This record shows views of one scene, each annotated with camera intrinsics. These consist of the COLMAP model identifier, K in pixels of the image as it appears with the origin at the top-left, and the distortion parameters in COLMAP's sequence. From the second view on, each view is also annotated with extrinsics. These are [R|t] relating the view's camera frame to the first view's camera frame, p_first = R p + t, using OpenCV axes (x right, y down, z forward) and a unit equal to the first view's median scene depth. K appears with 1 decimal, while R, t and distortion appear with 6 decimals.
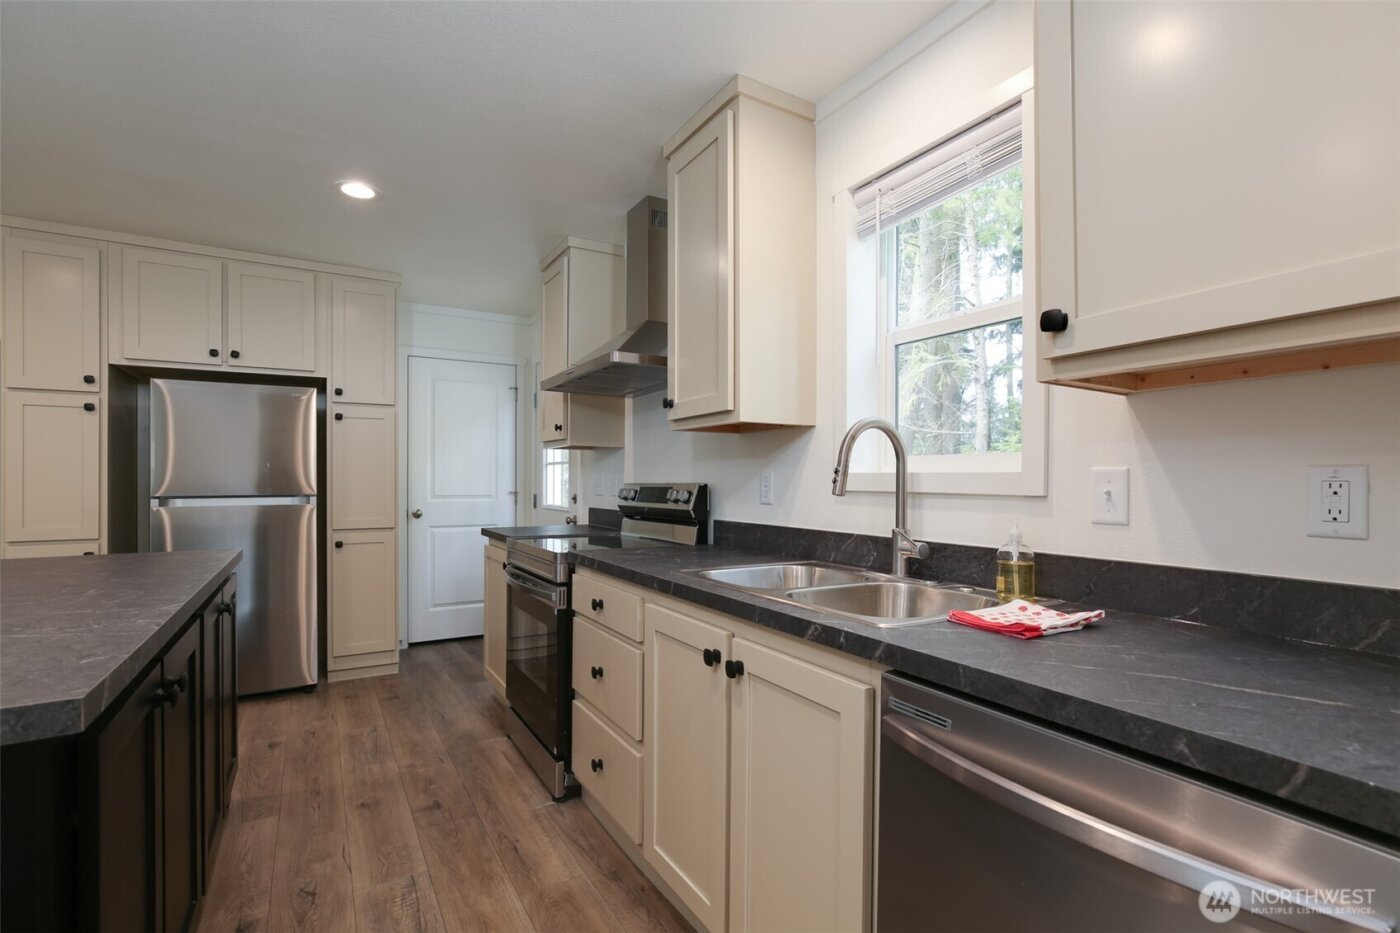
lens RADIAL K [[642.2, 0, 697.3], [0, 642.2, 482.7], [0, 0, 1]] dist [-0.001860, -0.000374]
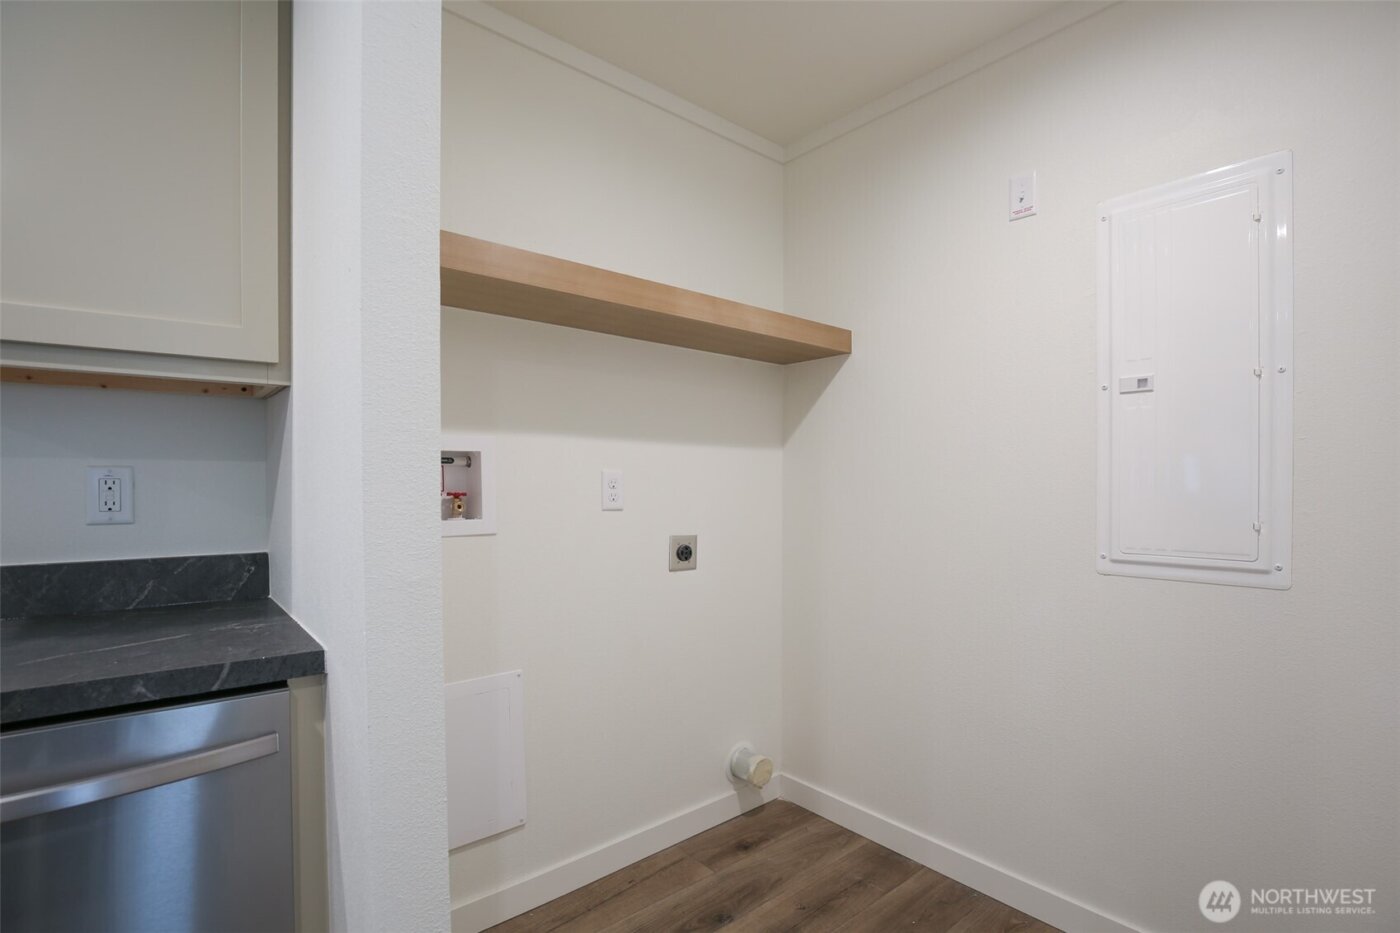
lens RADIAL K [[659.5, 0, 699.3], [0, 659.5, 485.6], [0, 0, 1]] dist [-0.000424, -0.000050]
pose [[-0.169362, -0.008378, 0.985518, -0.285084], [0.000164, 0.999964, 0.008529, -0.000108], [-0.985554, 0.001606, -0.169354, 0.052258]]
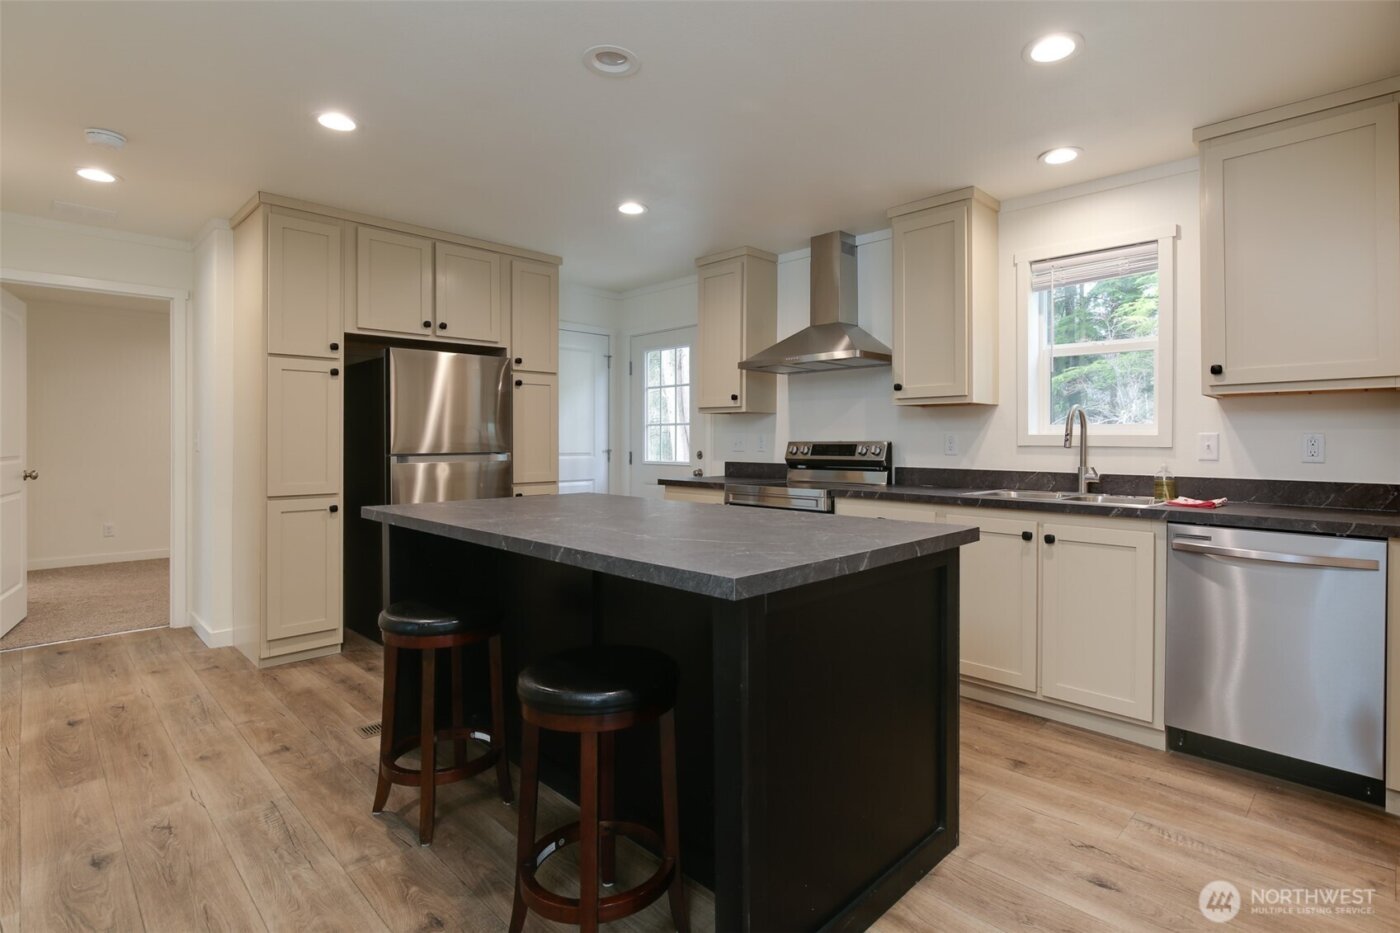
lens RADIAL K [[691.2, 0, 728.9], [0, 691.2, 445.4], [0, 0, 1]] dist [0.001064, 0.000641]
pose [[0.962636, -0.002730, 0.270786, -1.136657], [0.001345, 0.999985, 0.005300, 0.001566], [-0.270796, -0.004738, 0.962625, -0.572044]]
